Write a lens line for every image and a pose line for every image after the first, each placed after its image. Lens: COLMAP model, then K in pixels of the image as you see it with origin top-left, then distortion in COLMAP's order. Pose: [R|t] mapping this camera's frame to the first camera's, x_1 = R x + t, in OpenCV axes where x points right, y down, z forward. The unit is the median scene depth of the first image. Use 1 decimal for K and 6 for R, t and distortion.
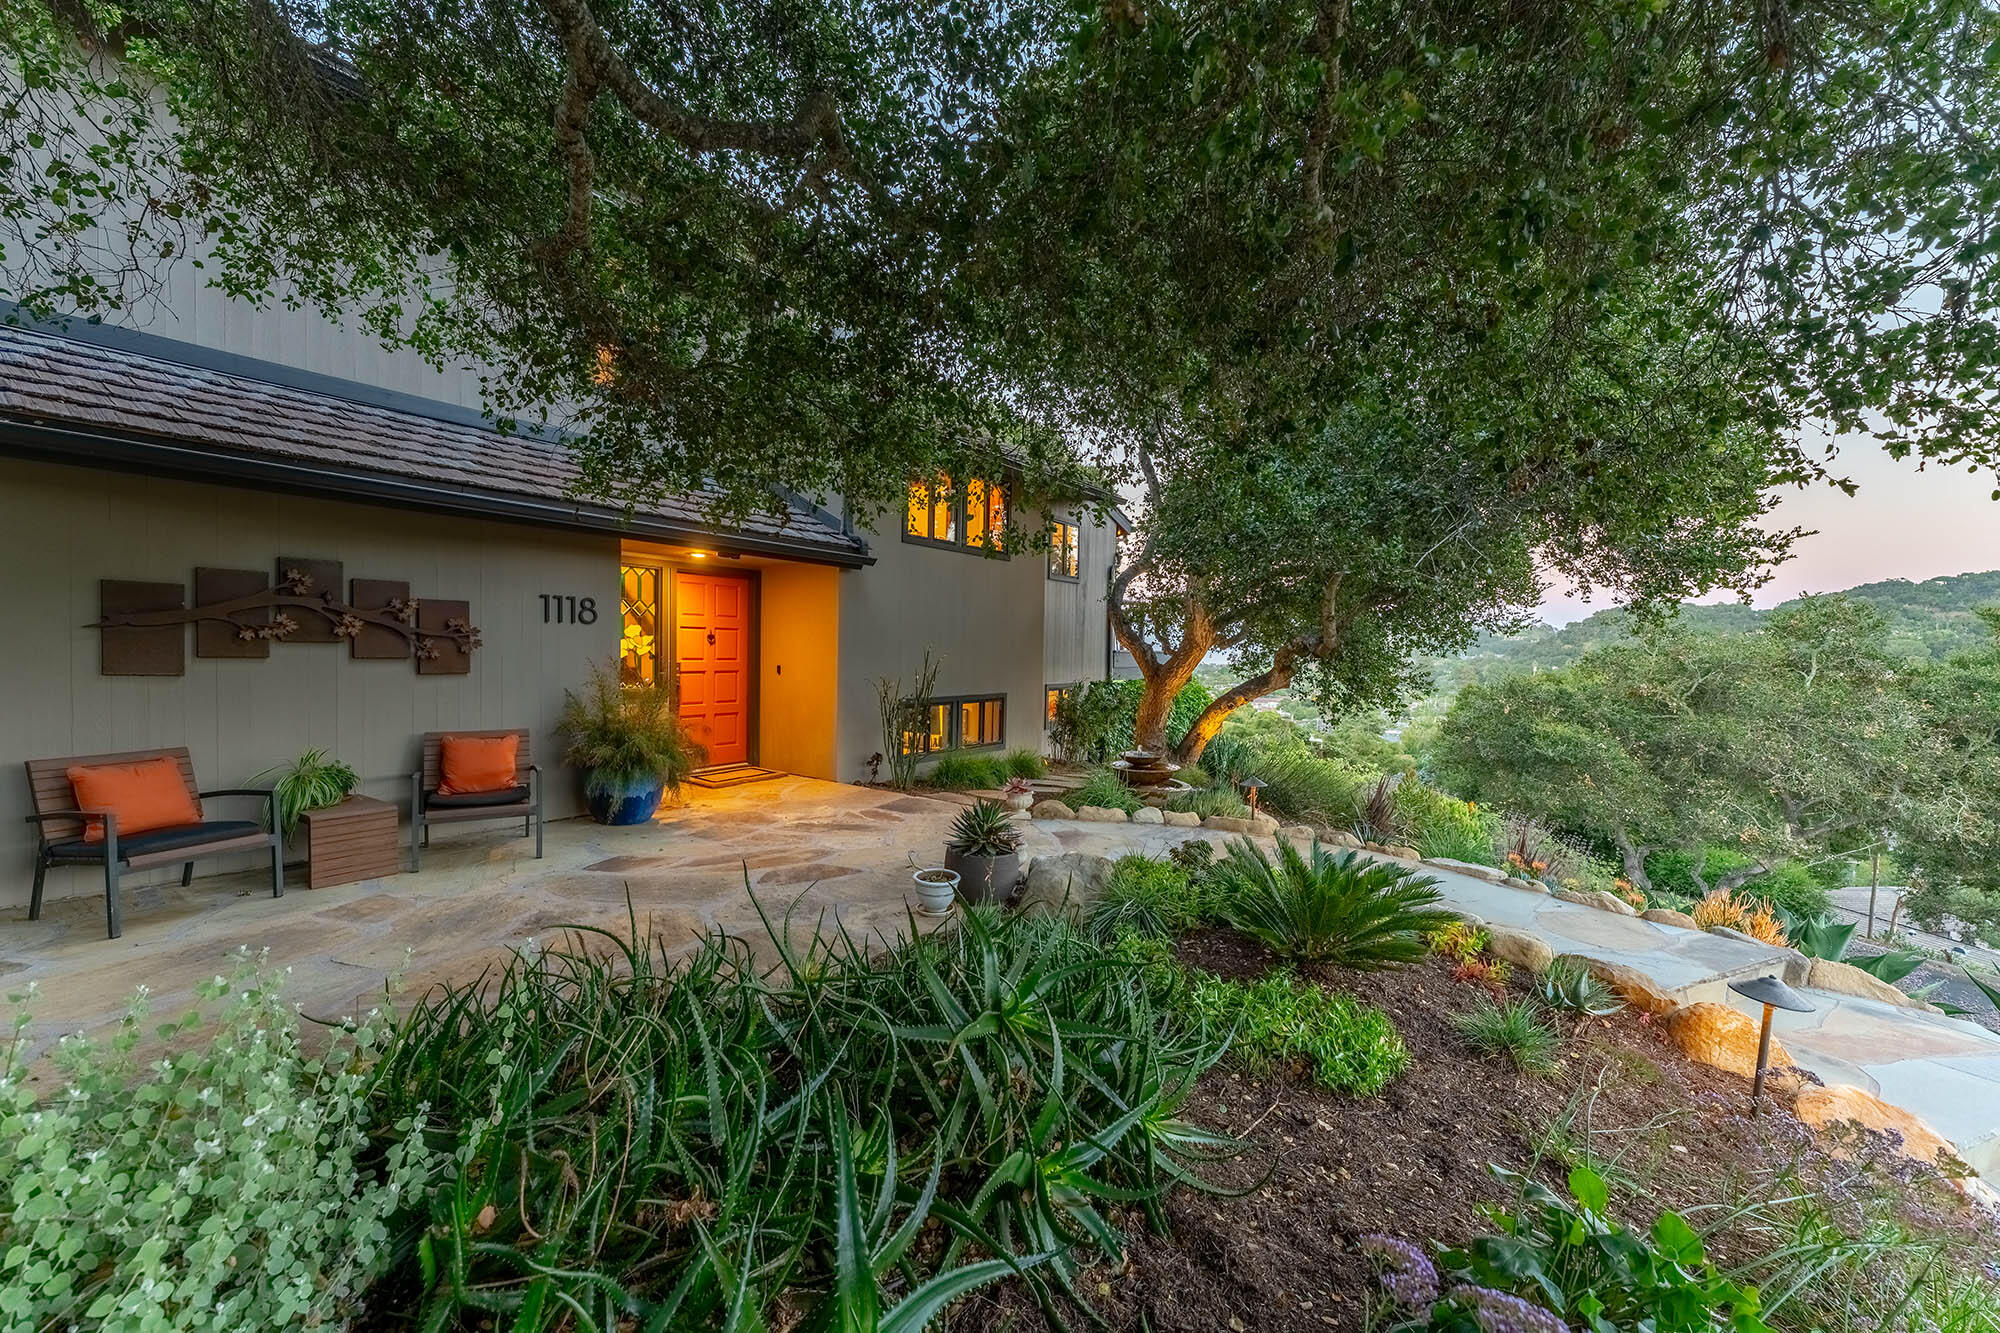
lens RADIAL K [[800.8, 0, 992.6], [0, 800.8, 659.9], [0, 0, 1]] dist [0.003539, -0.000025]
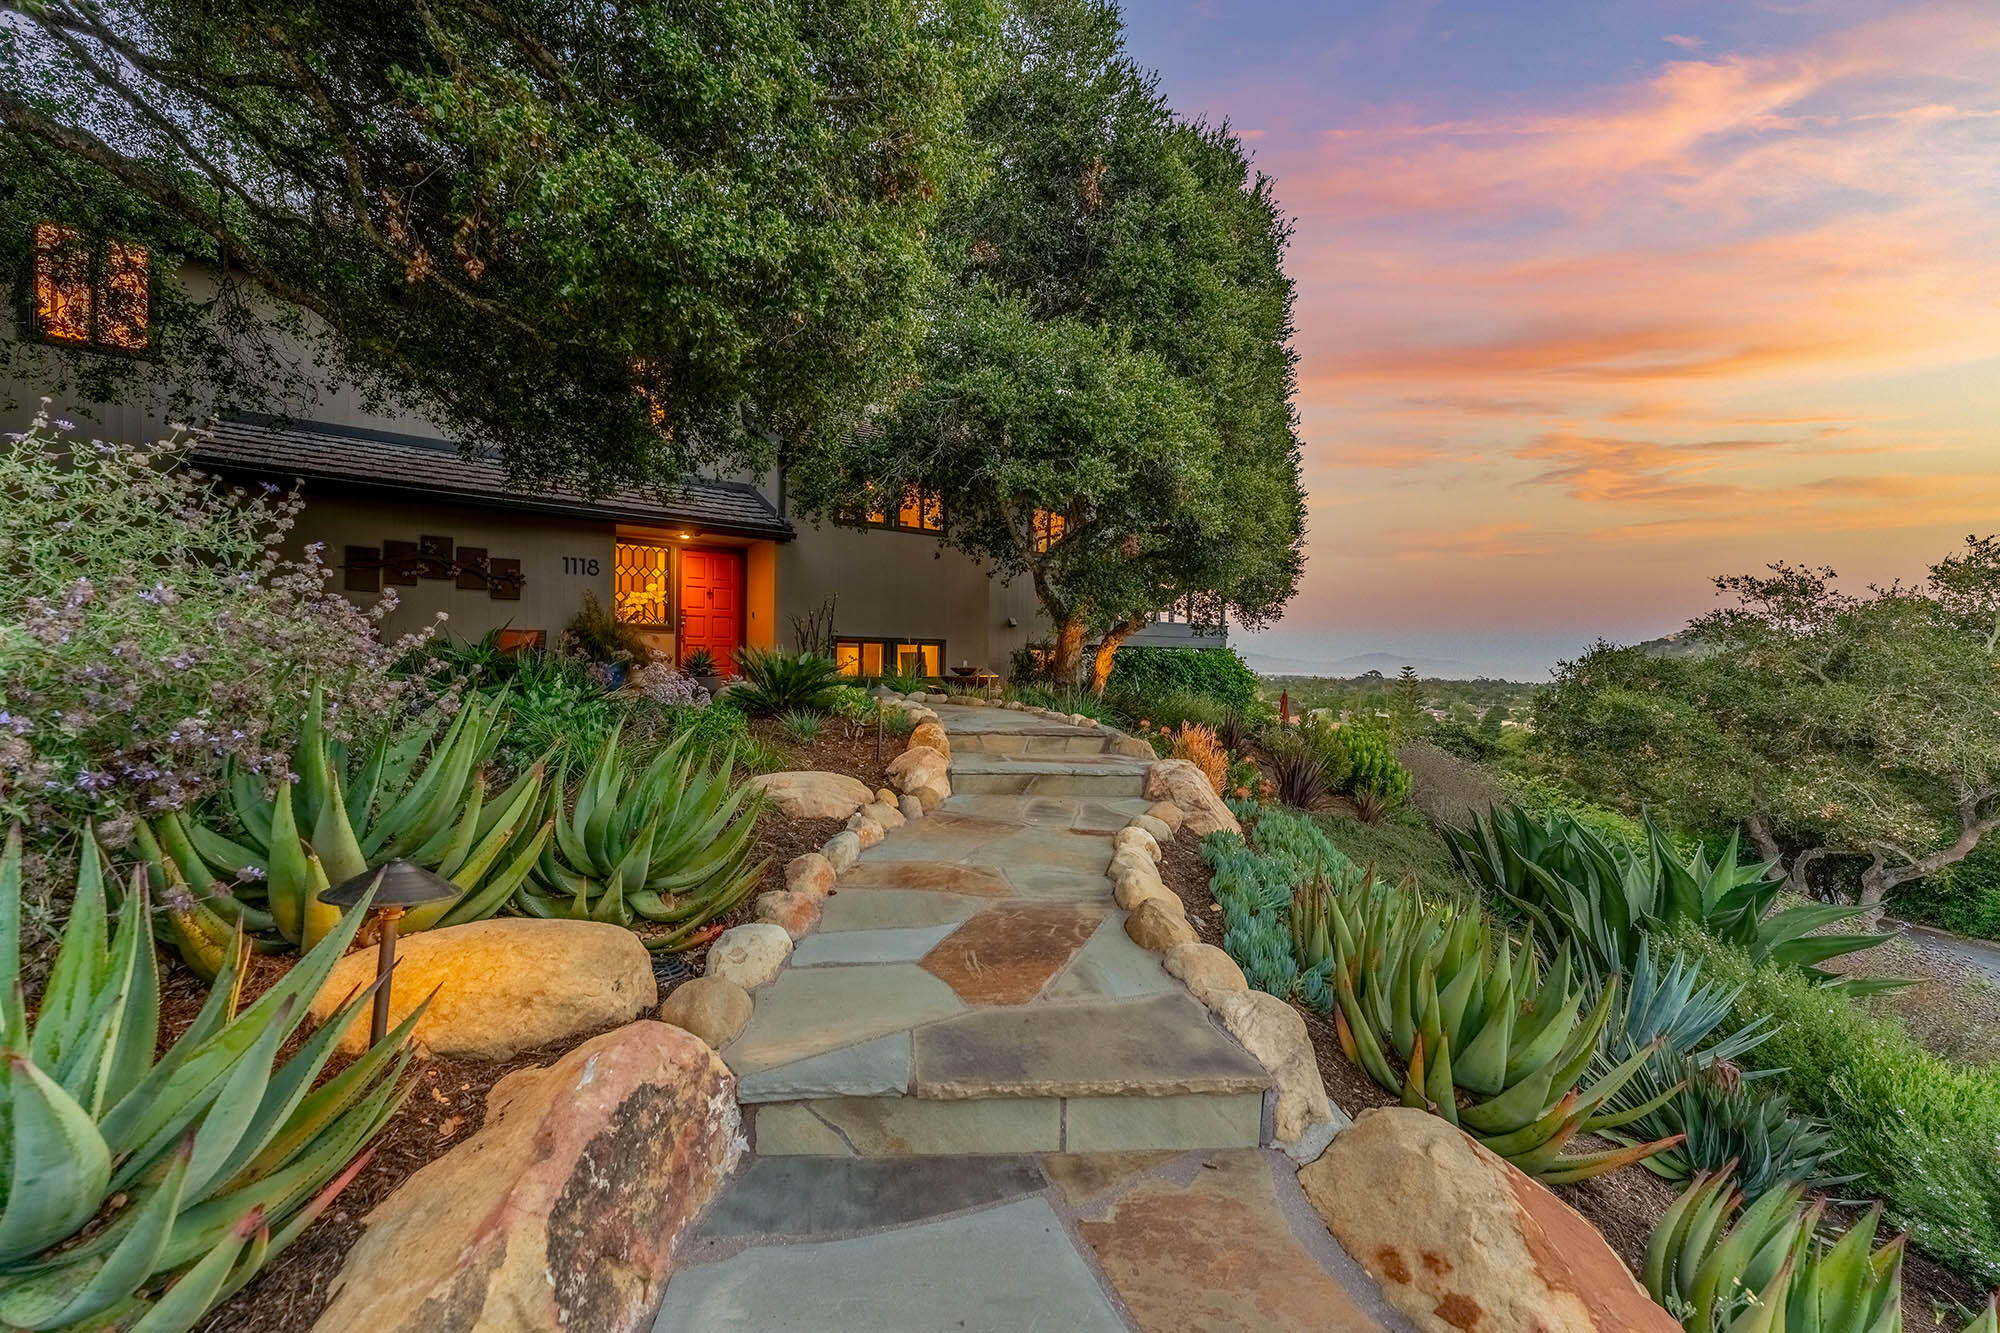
lens RADIAL K [[800.8, 0, 1011.7], [0, 800.8, 672.3], [0, 0, 1]] dist [0.003539, -0.000025]
pose [[0.951952, -0.005015, -0.306206, 0.885147], [0.001396, 0.999927, -0.012037, 0.188731], [0.306244, 0.011031, 0.951889, -0.352435]]
